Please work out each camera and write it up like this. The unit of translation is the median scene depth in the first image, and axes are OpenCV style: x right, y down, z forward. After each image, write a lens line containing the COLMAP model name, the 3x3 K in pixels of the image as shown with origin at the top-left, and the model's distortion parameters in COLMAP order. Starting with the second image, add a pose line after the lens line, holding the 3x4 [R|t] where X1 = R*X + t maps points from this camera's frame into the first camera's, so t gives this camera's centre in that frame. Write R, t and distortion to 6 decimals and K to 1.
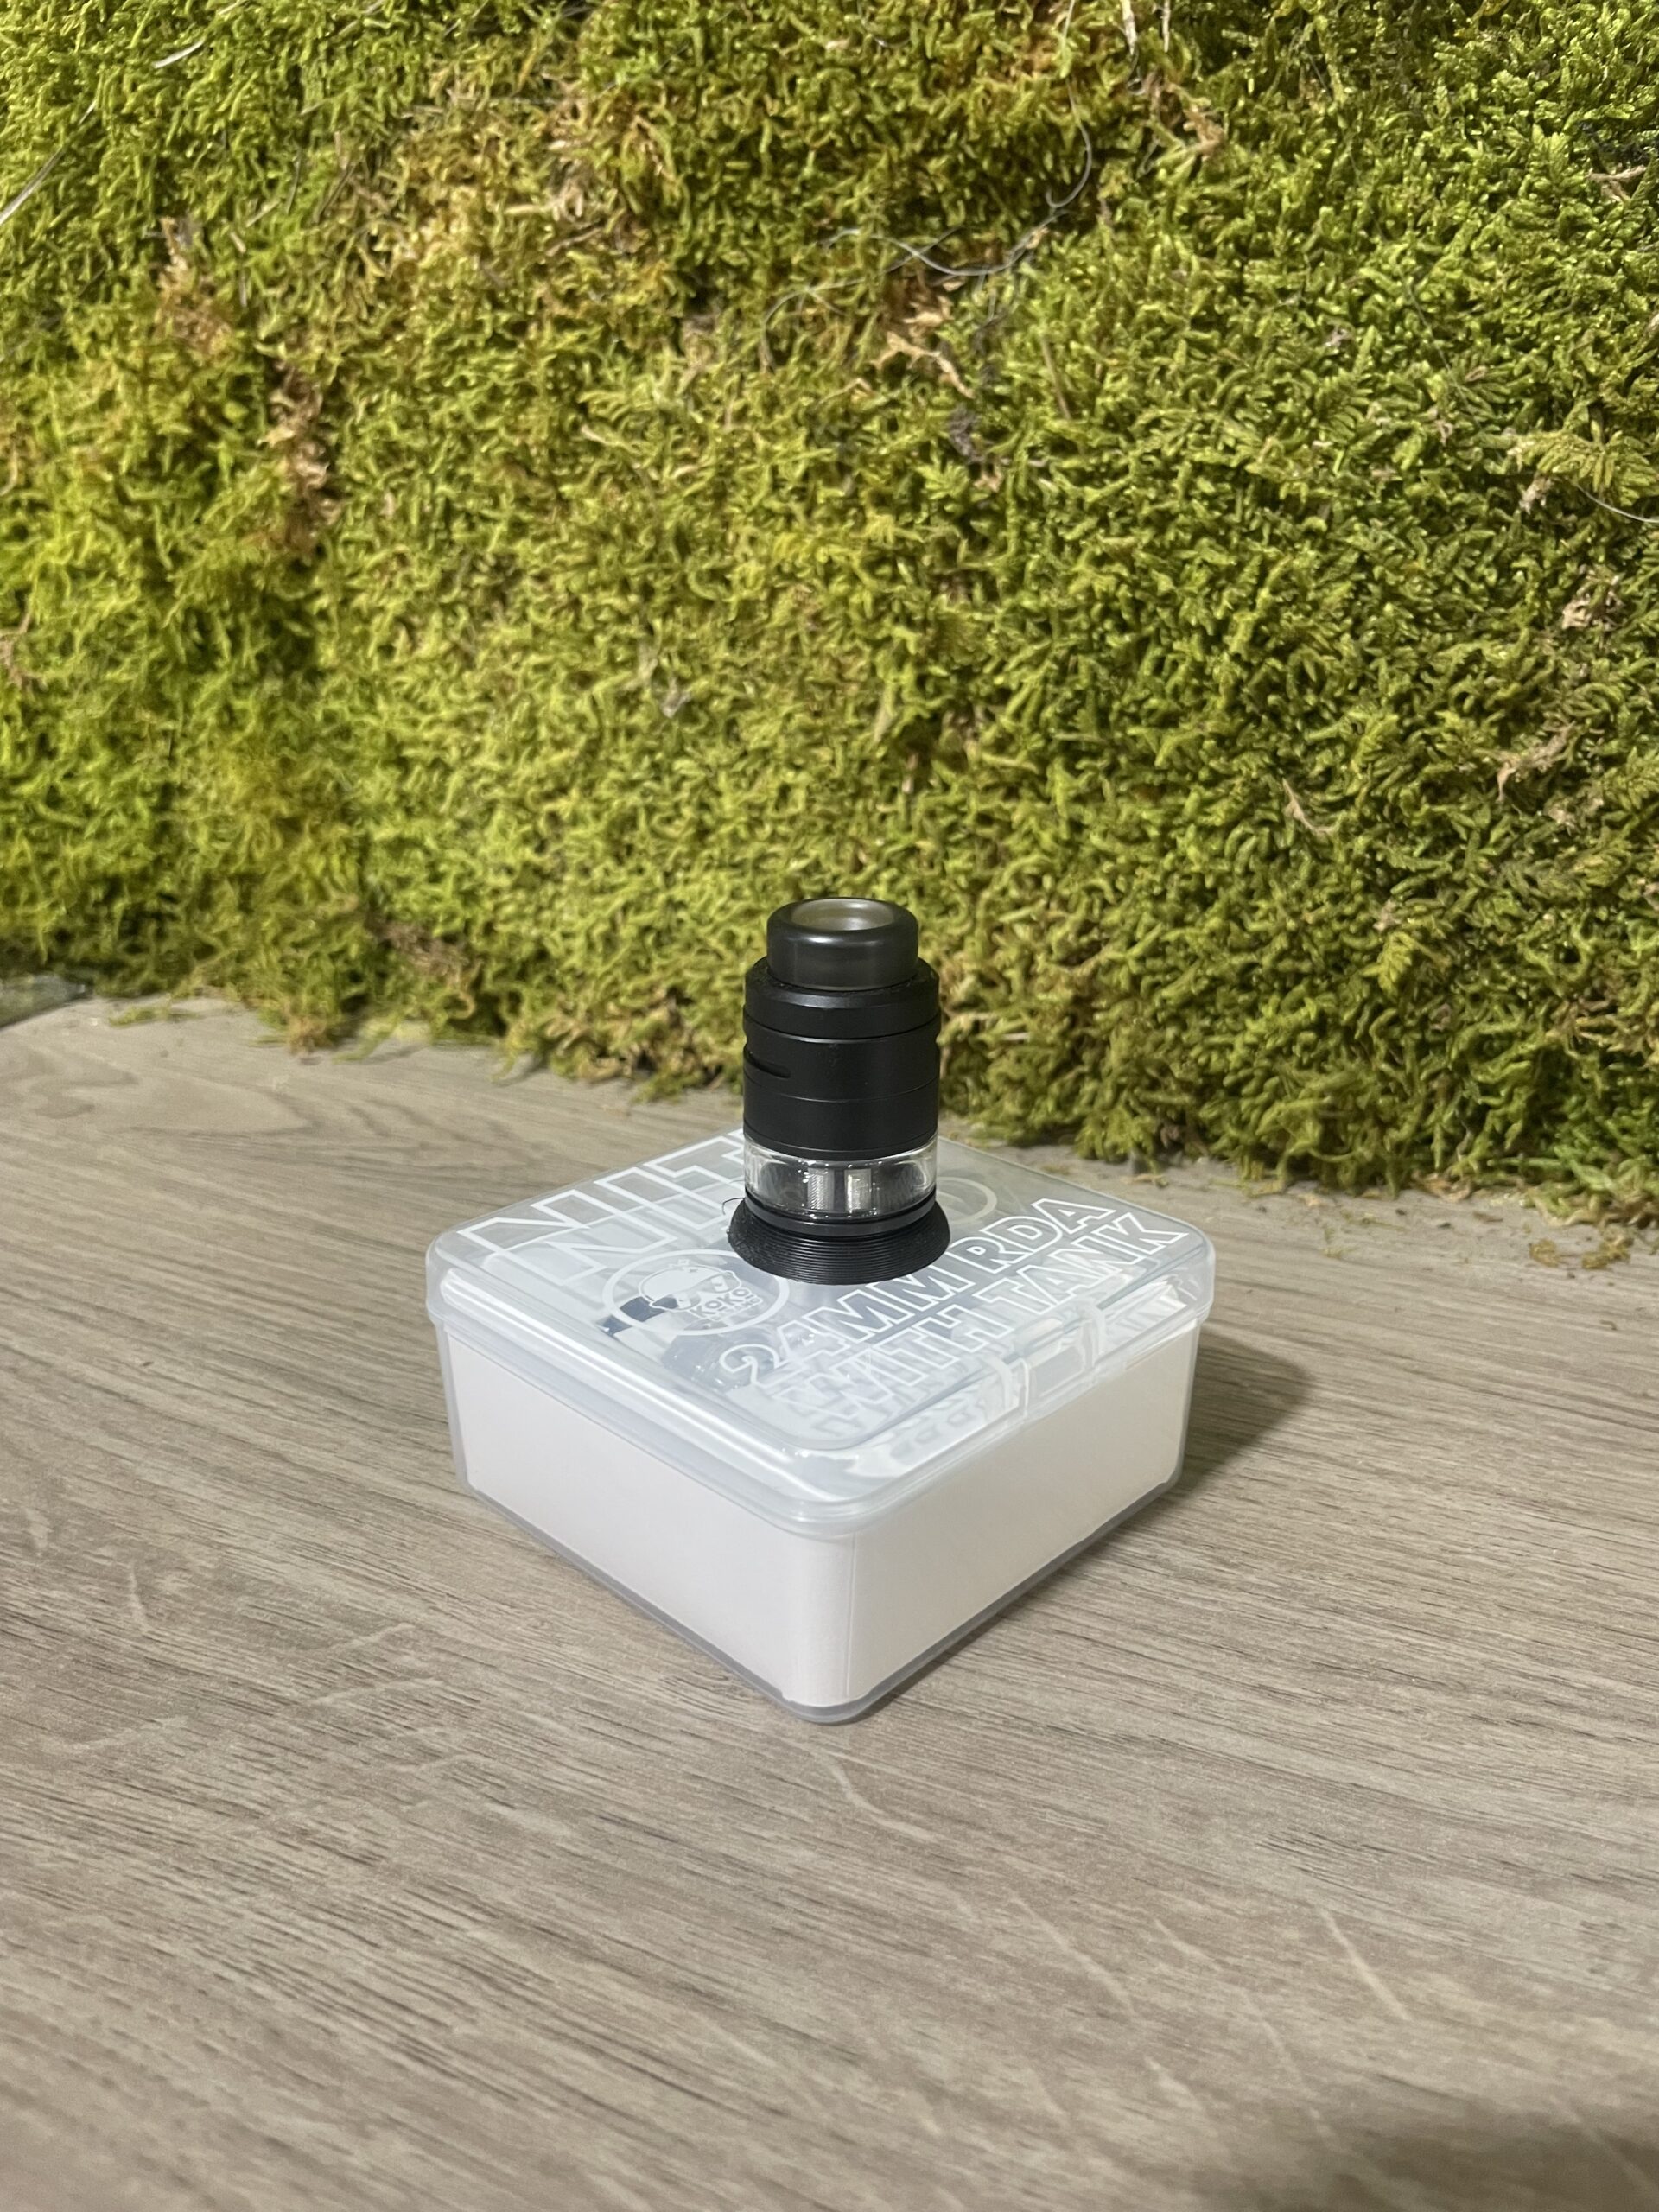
lens RADIAL K [[1719.0, 0, 847.7], [0, 1719.0, 1099.9], [0, 0, 1]] dist [0.060114, -0.112423]
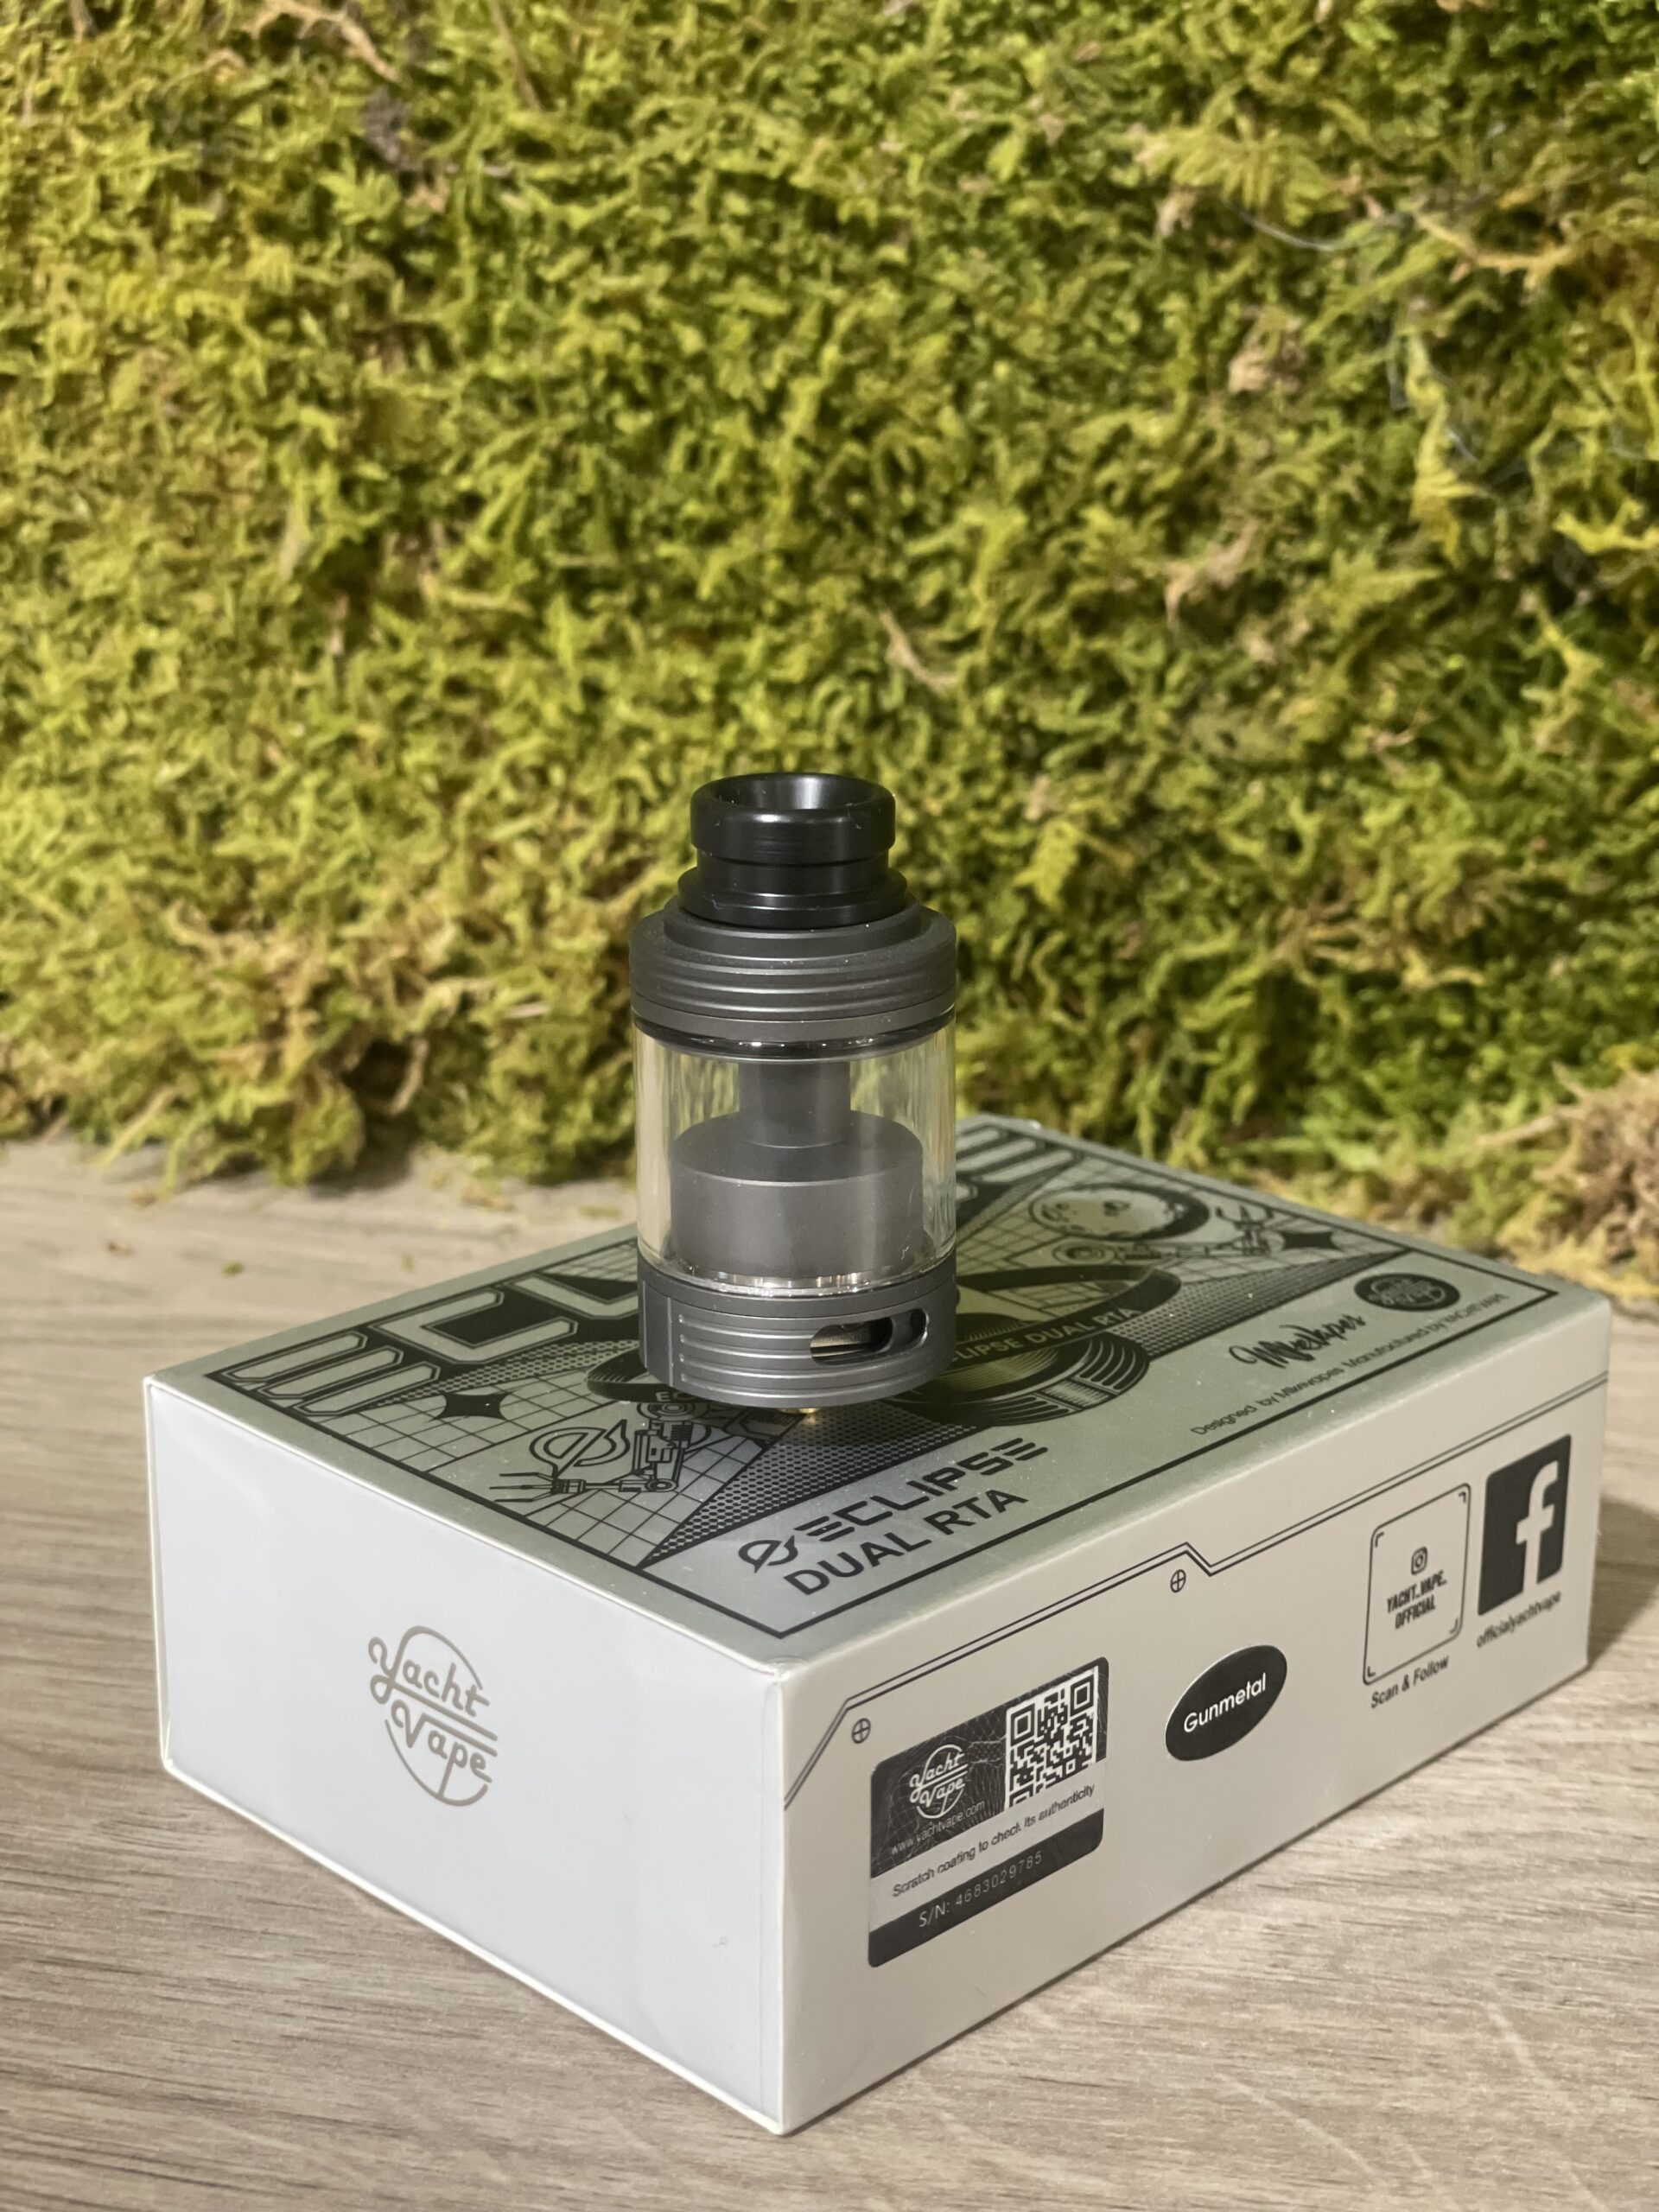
lens RADIAL K [[3397.0, 0, 831.2], [0, 3397.0, 1073.2], [0, 0, 1]] dist [0.067745, -0.289978]
pose [[0.981339, -0.060570, 0.182496, -0.029282], [0.073510, 0.995175, -0.064986, 0.086657], [-0.177679, 0.077189, 0.981057, -0.325662]]
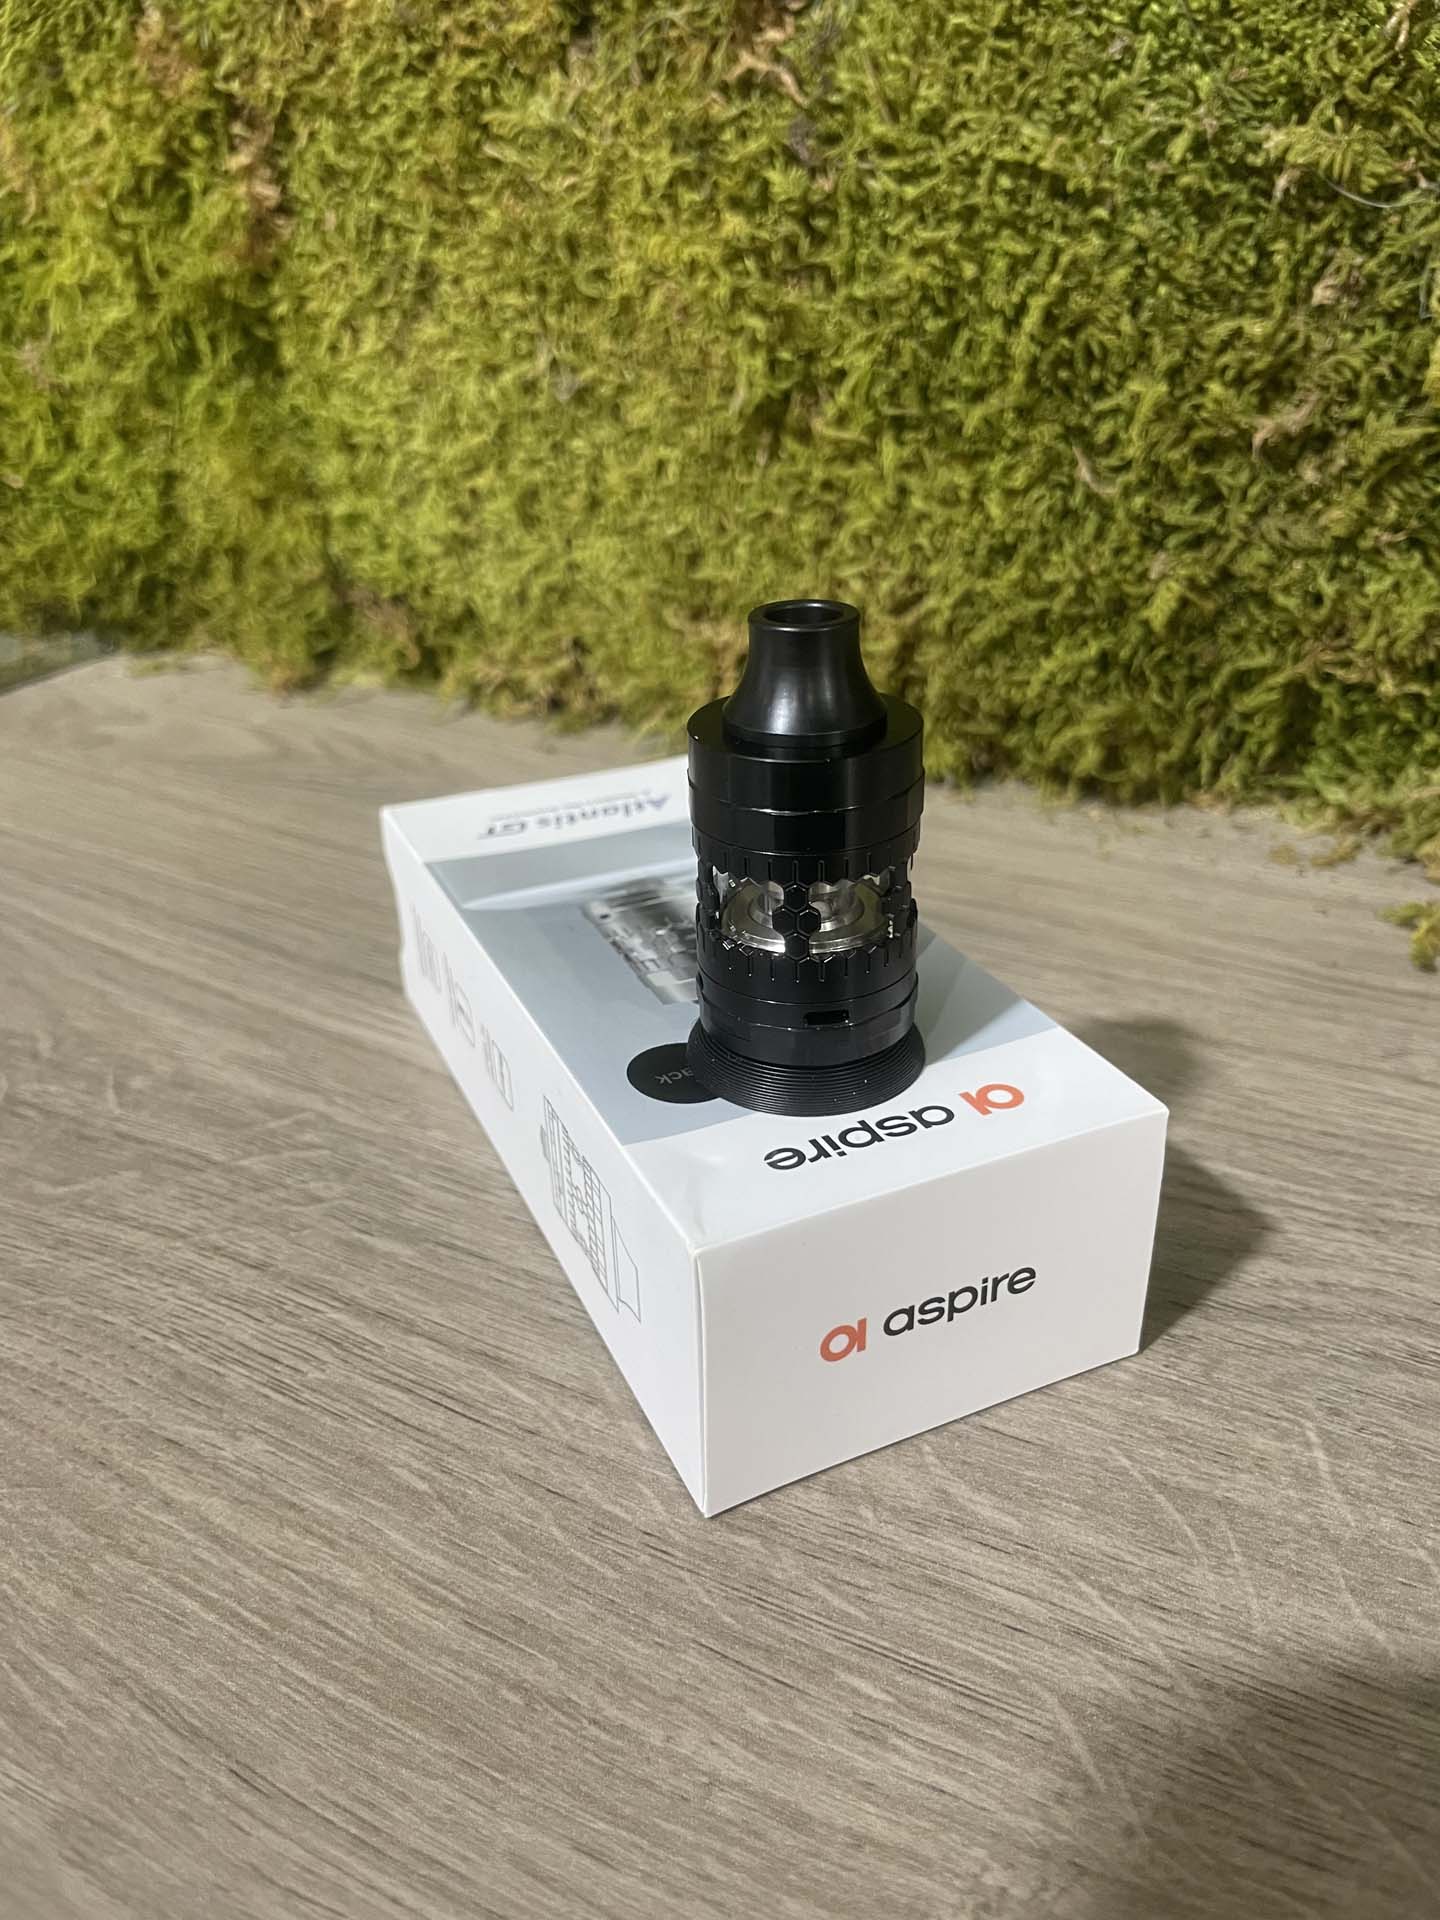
lens RADIAL K [[1497.2, 0, 721.2], [0, 1497.2, 952.0], [0, 0, 1]] dist [0.059262, -0.116042]
pose [[0.997230, 0.009915, -0.073723, 0.092852], [-0.000995, 0.992767, 0.120052, 0.030243], [0.074380, -0.119646, 0.990027, -0.060255]]
